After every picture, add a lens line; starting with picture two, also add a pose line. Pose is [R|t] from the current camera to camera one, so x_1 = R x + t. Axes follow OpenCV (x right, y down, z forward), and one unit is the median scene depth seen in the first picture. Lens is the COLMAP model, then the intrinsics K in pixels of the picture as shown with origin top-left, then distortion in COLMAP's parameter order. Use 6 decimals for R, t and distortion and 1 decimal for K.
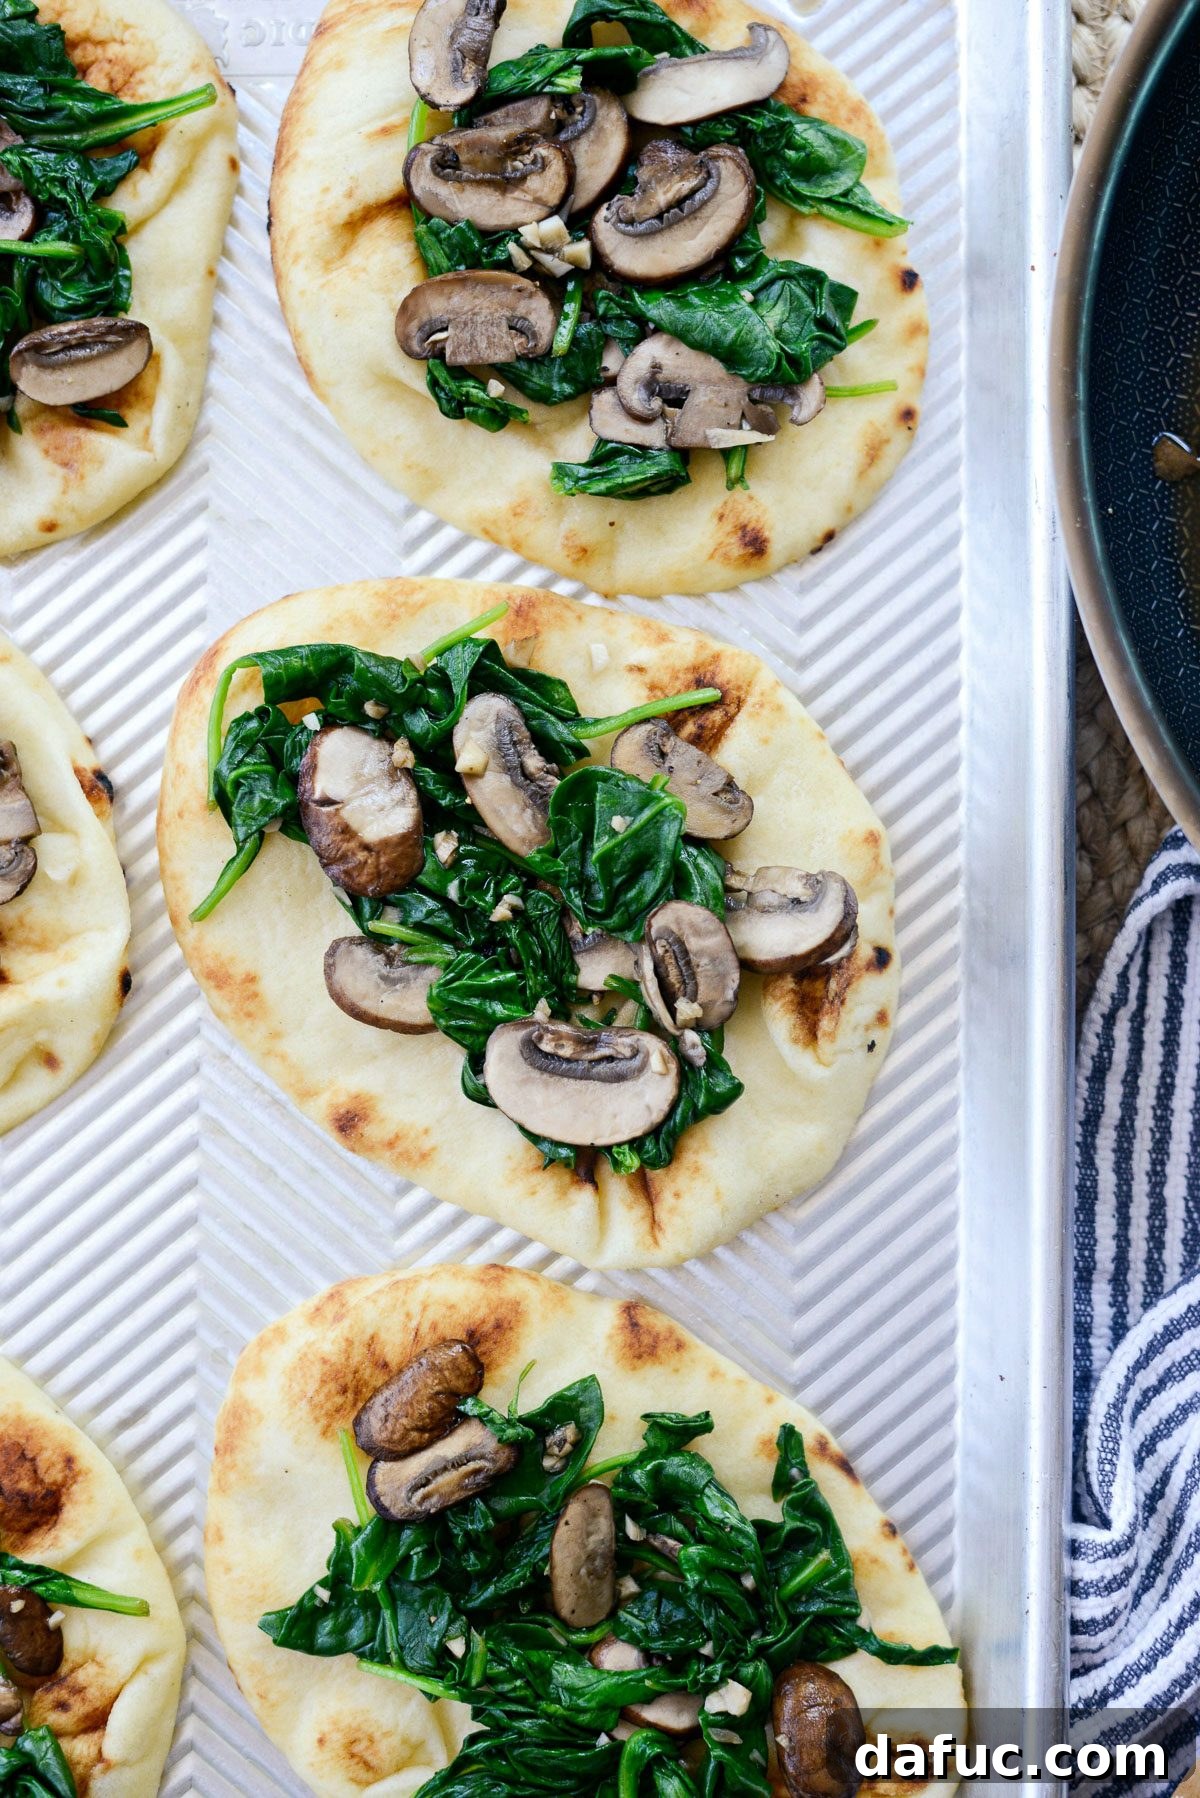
lens RADIAL K [[2912.7, 0, 600.0], [0, 2912.7, 899.0], [0, 0, 1]] dist [-0.151735, 0.031986]
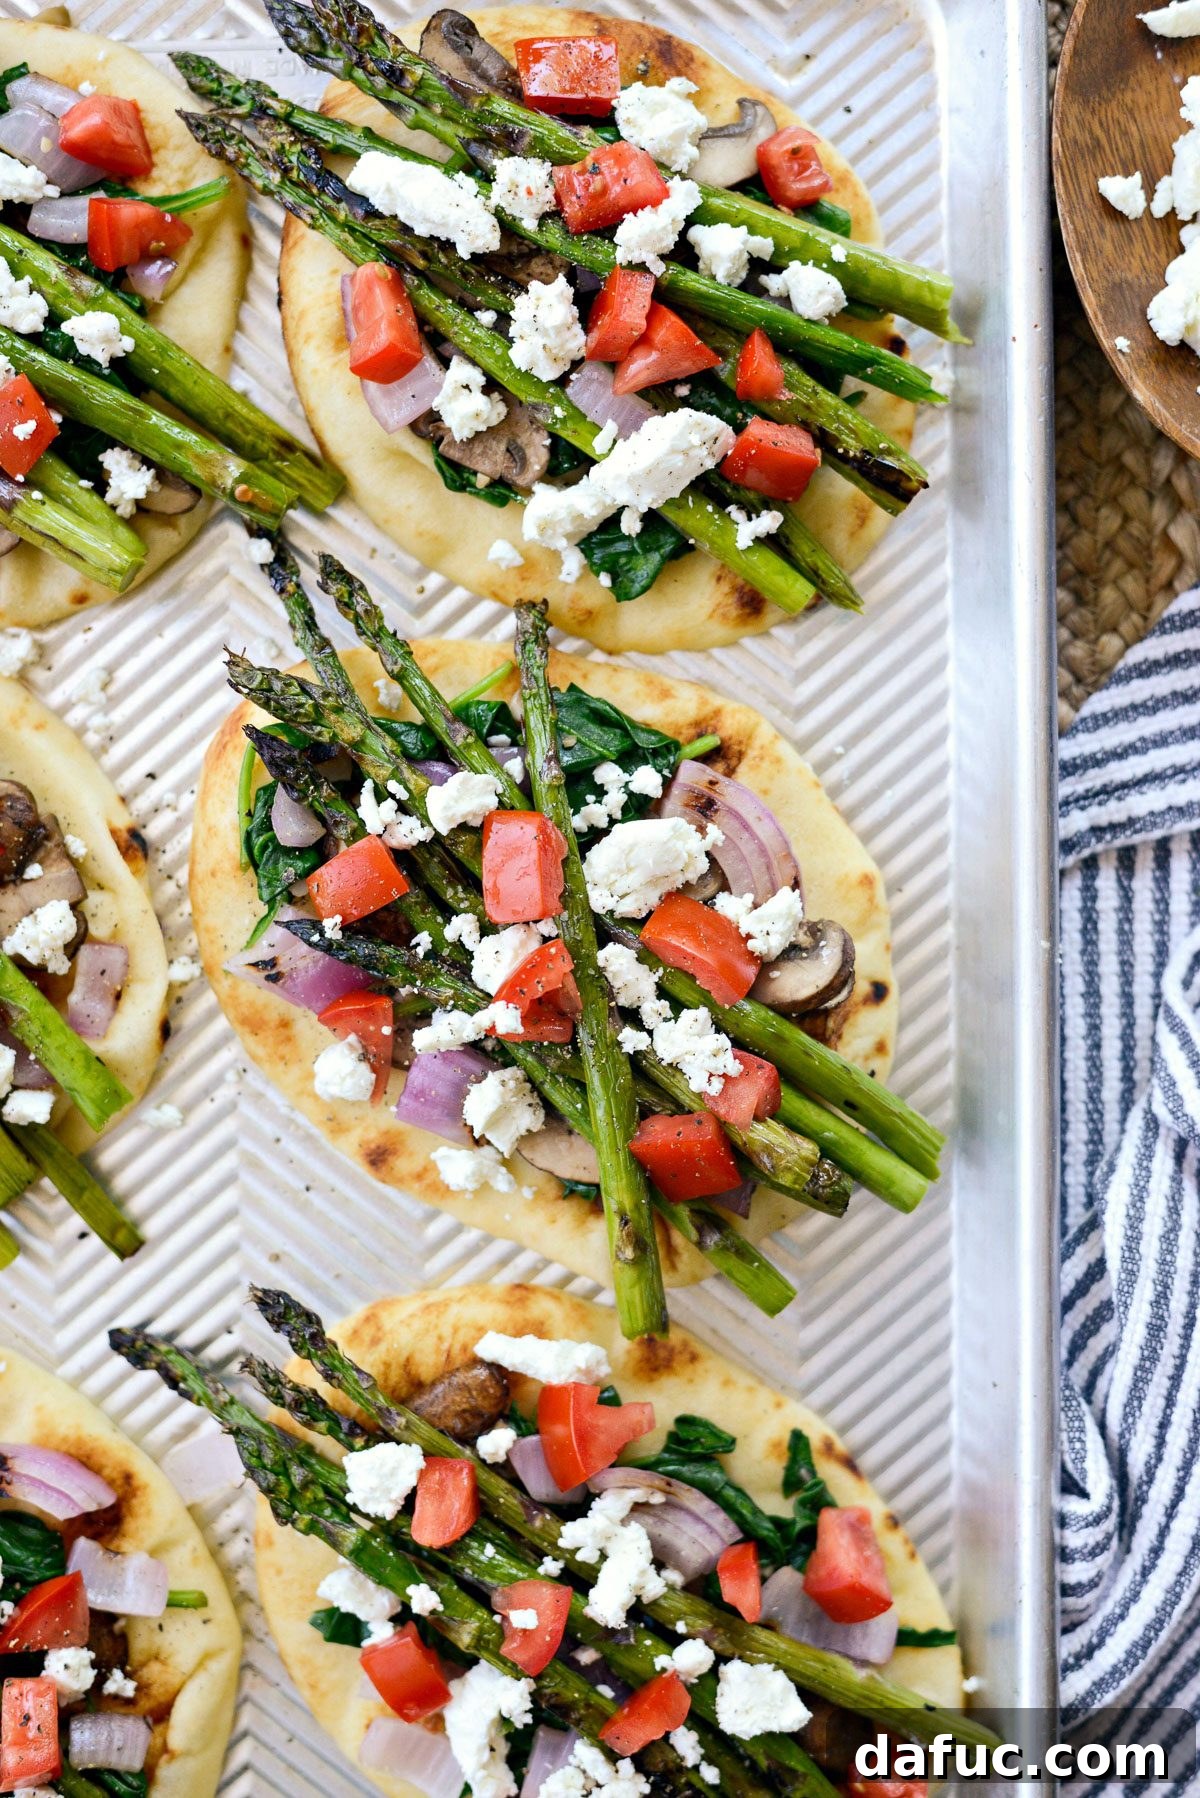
lens RADIAL K [[2912.7, 0, 600.0], [0, 2912.7, 899.0], [0, 0, 1]] dist [-0.151735, 0.031986]
pose [[0.999739, -0.021070, 0.008880, -0.013065], [0.020391, 0.997295, 0.070625, -0.090651], [-0.010344, -0.070425, 0.997463, -0.056302]]
